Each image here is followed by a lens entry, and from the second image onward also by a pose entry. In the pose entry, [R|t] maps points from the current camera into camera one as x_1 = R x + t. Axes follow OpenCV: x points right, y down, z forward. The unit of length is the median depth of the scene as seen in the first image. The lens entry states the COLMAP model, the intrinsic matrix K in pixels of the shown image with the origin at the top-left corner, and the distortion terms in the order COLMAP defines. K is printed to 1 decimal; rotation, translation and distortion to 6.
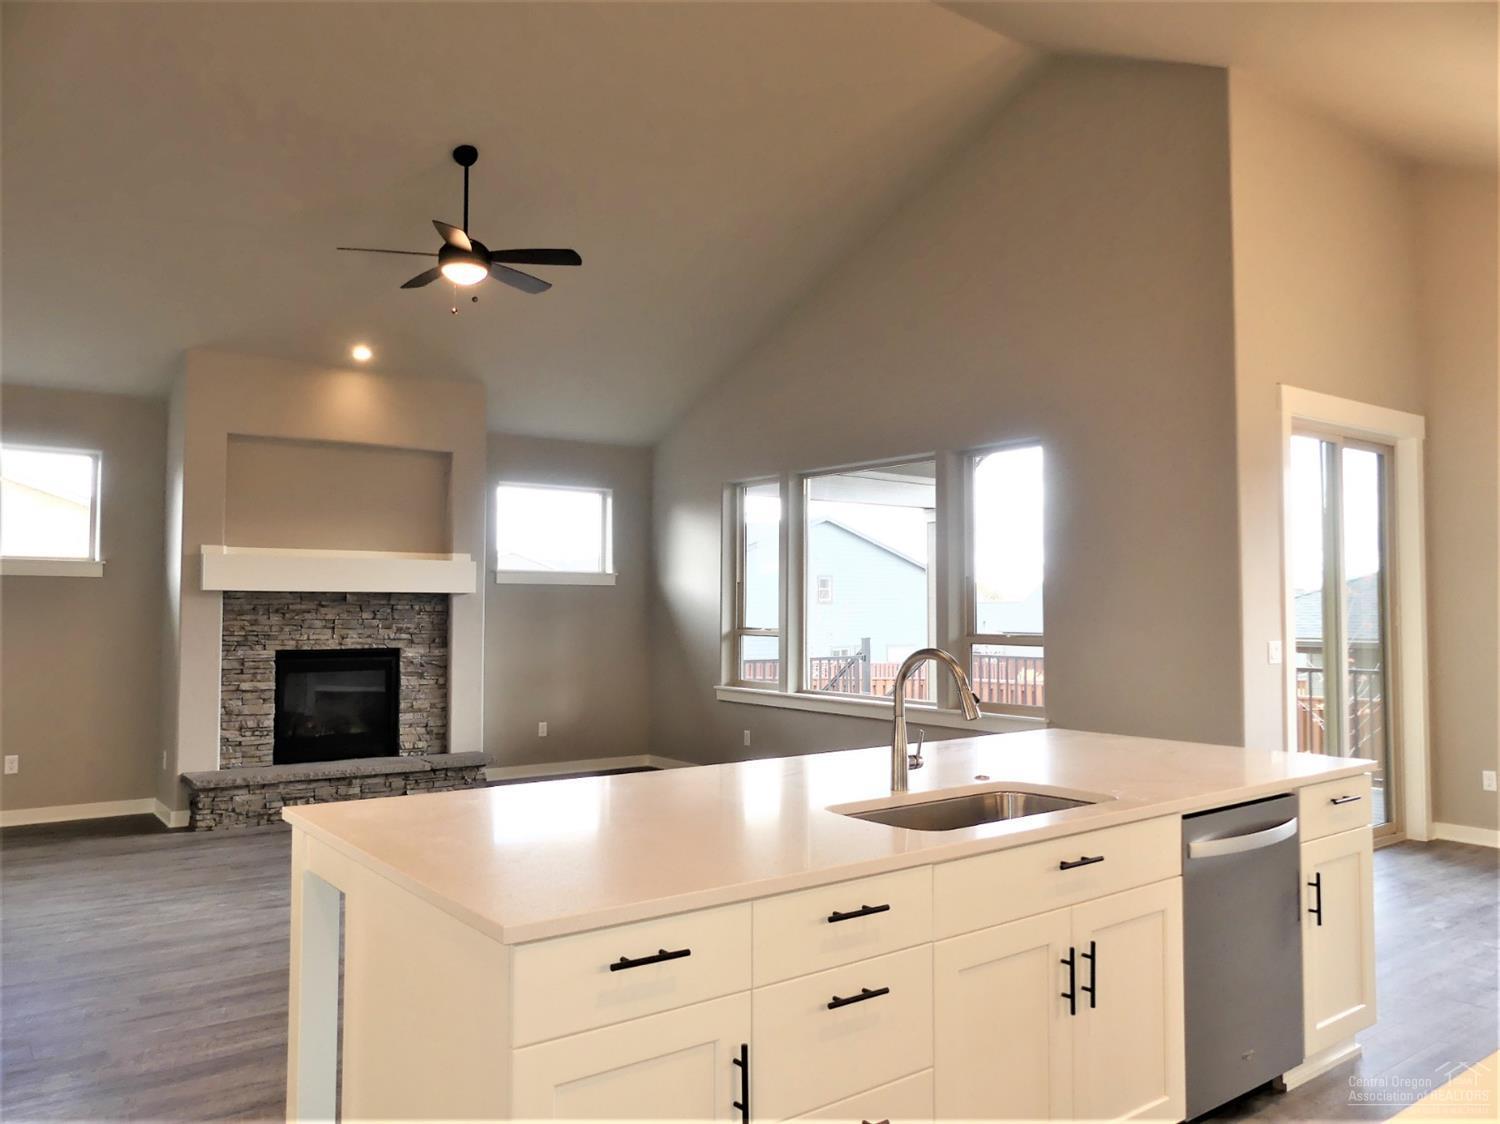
lens RADIAL K [[1131.4, 0, 757.2], [0, 1131.4, 577.1], [0, 0, 1]] dist [-0.039008, 0.041637]
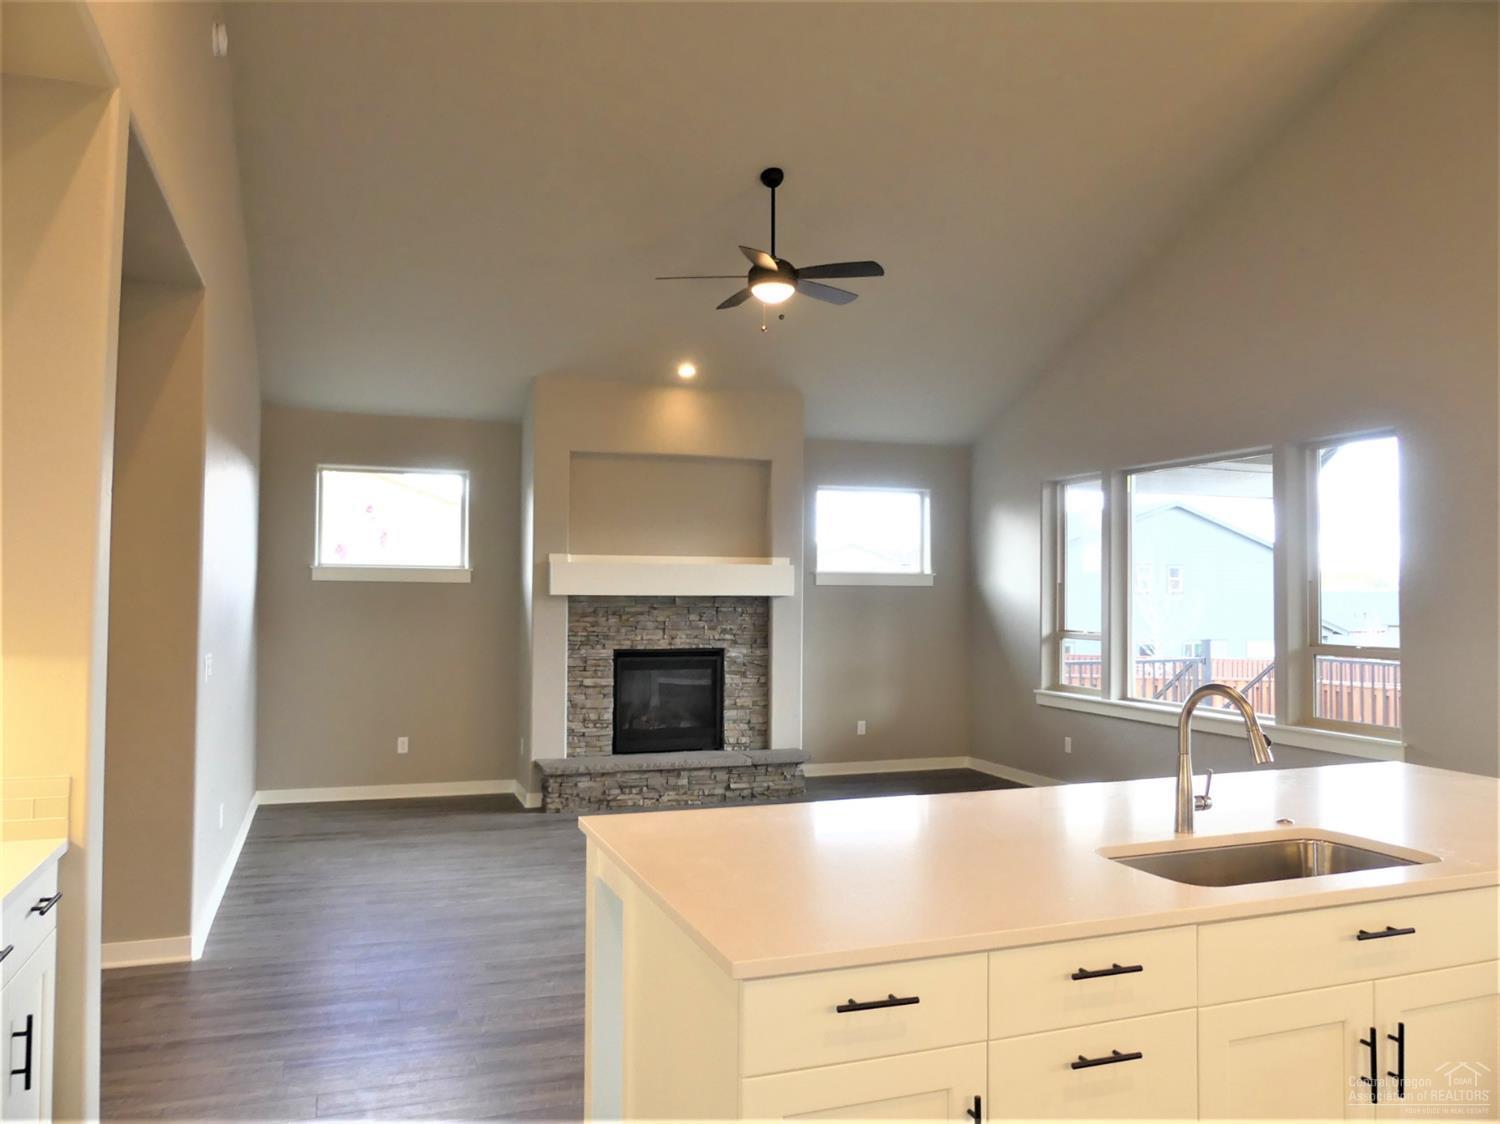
lens RADIAL K [[1131.4, 0, 747.1], [0, 1131.4, 580.5], [0, 0, 1]] dist [-0.039008, 0.041637]
pose [[0.953020, -0.003051, -0.302893, 0.025701], [0.007197, 0.999895, 0.012574, -0.014458], [0.302822, -0.014163, 0.952942, -0.000081]]
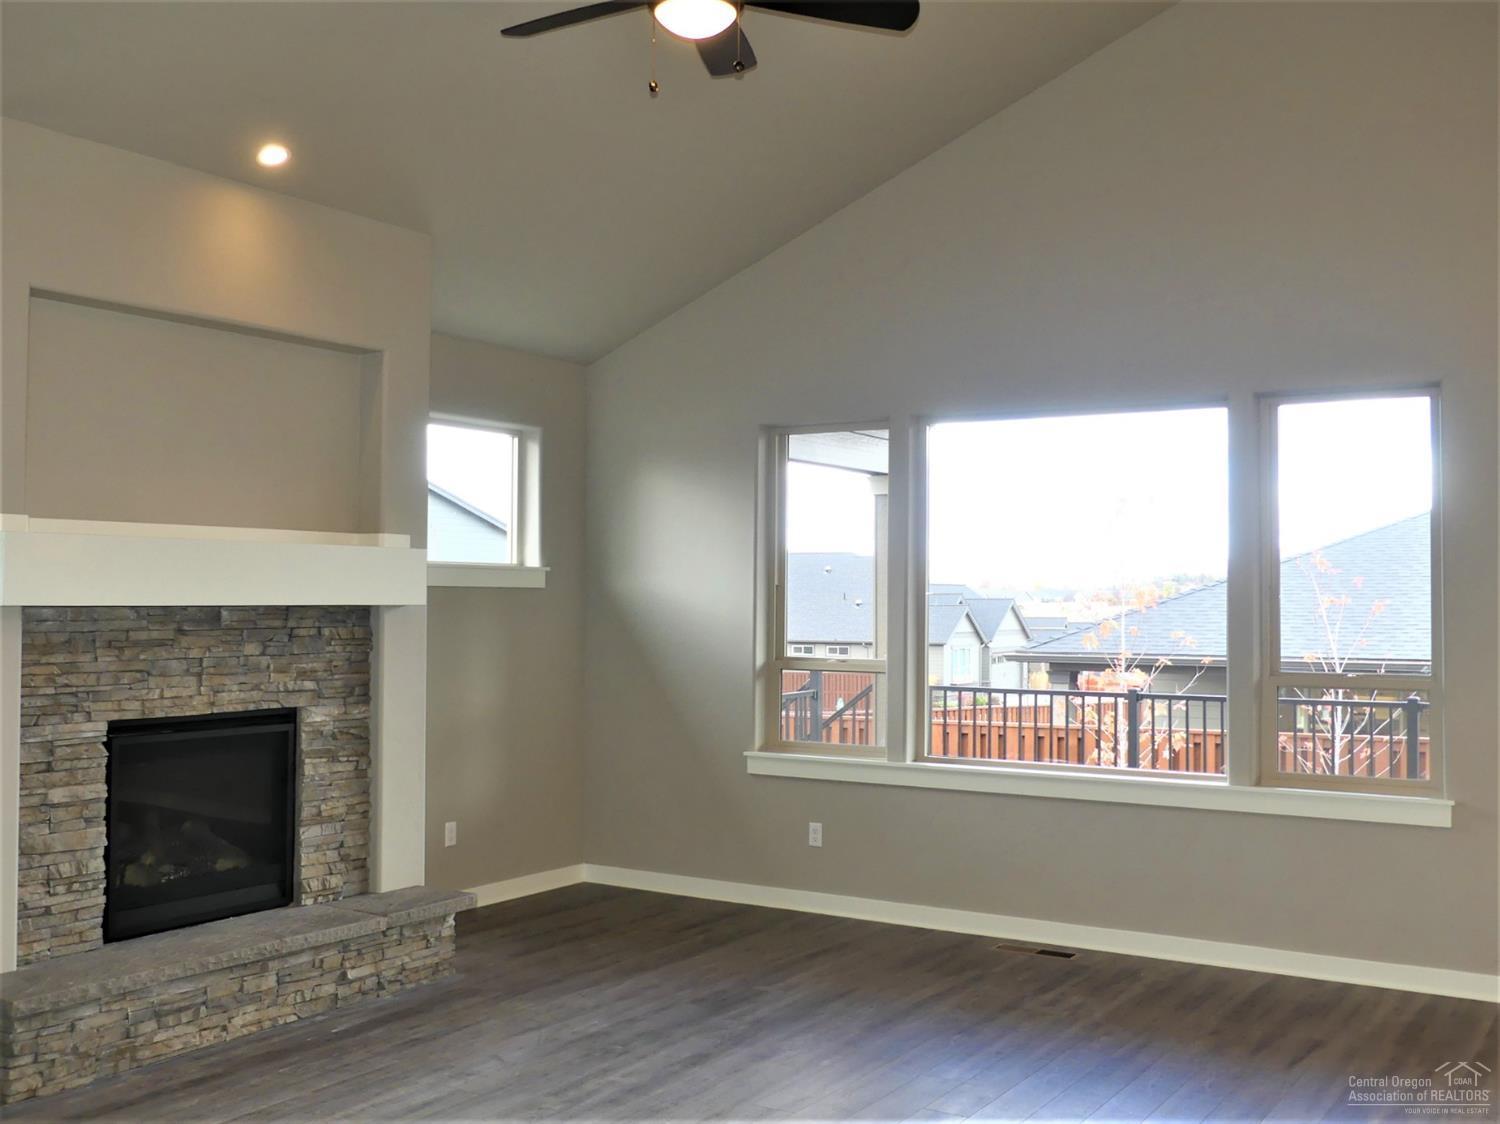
lens RADIAL K [[1531.5, 0, 753.1], [0, 1531.5, 583.0], [0, 0, 1]] dist [-0.011341, 0.000000]
pose [[0.936374, 0.005882, 0.350955, -0.399951], [-0.011955, 0.999814, 0.015139, -0.011643], [-0.350800, -0.018371, 0.936270, 0.252658]]
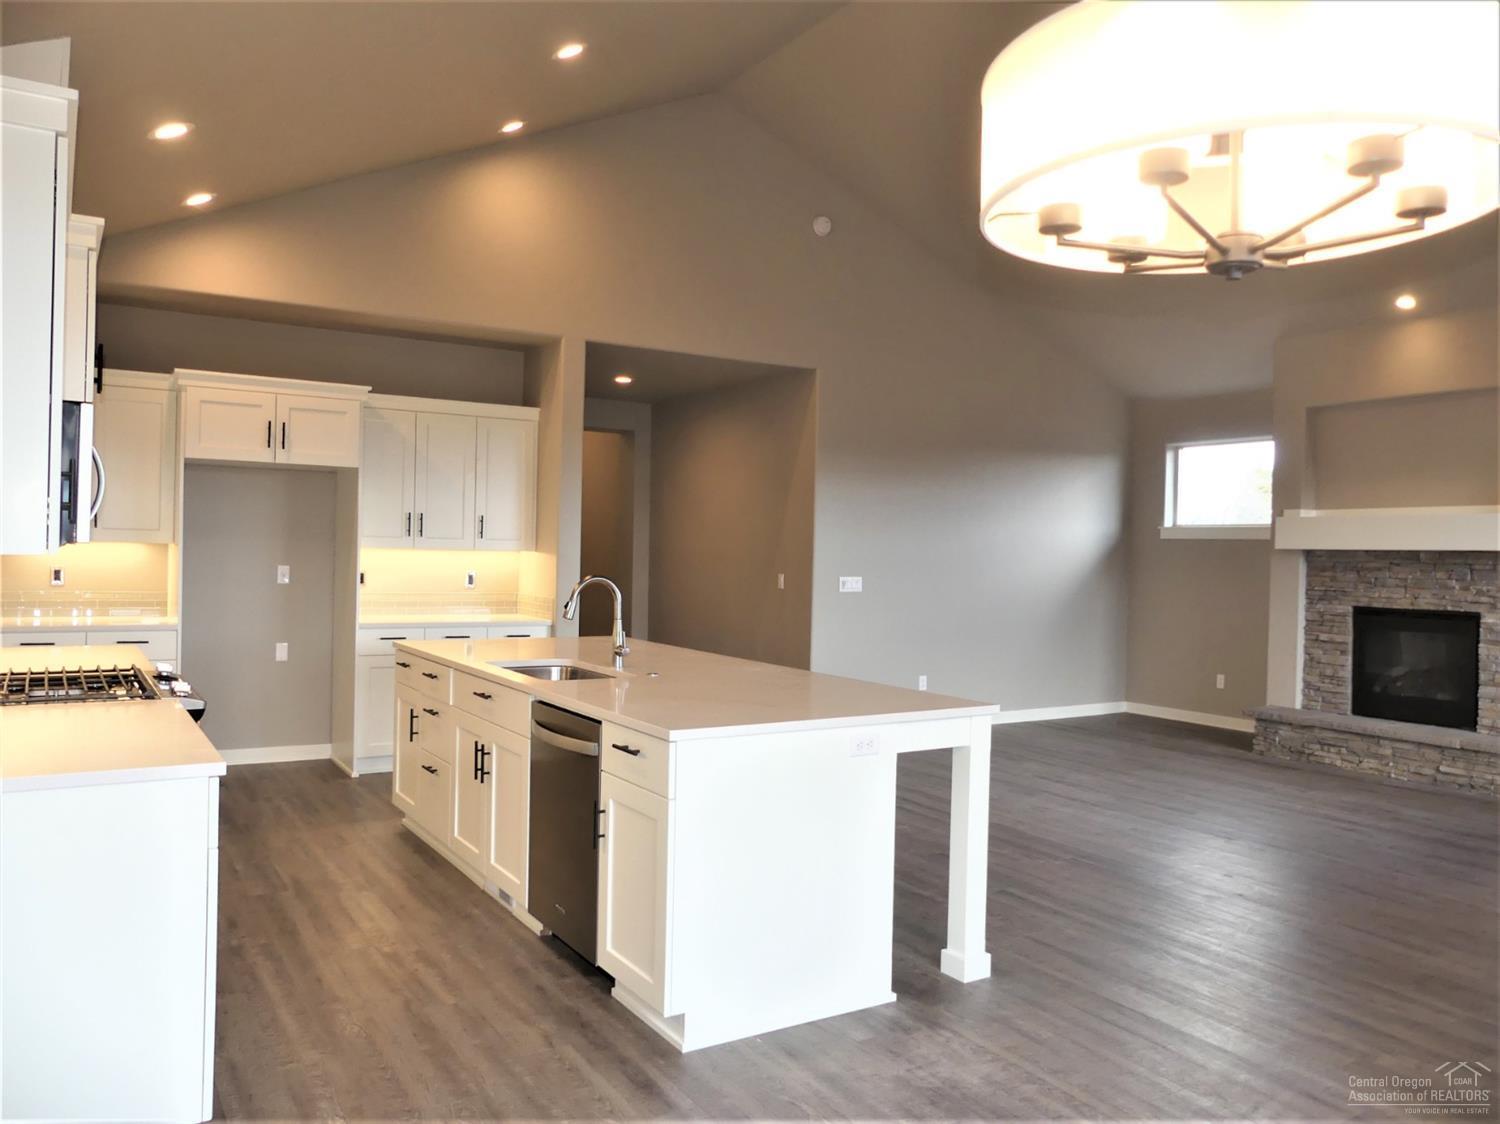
lens RADIAL K [[1131.4, 0, 738.8], [0, 1131.4, 562.8], [0, 0, 1]] dist [-0.039008, 0.041637]
pose [[-0.114484, 0.004795, -0.993413, 0.684481], [0.009504, 0.999948, 0.003731, 0.015466], [0.993380, -0.009014, -0.114524, 0.555037]]
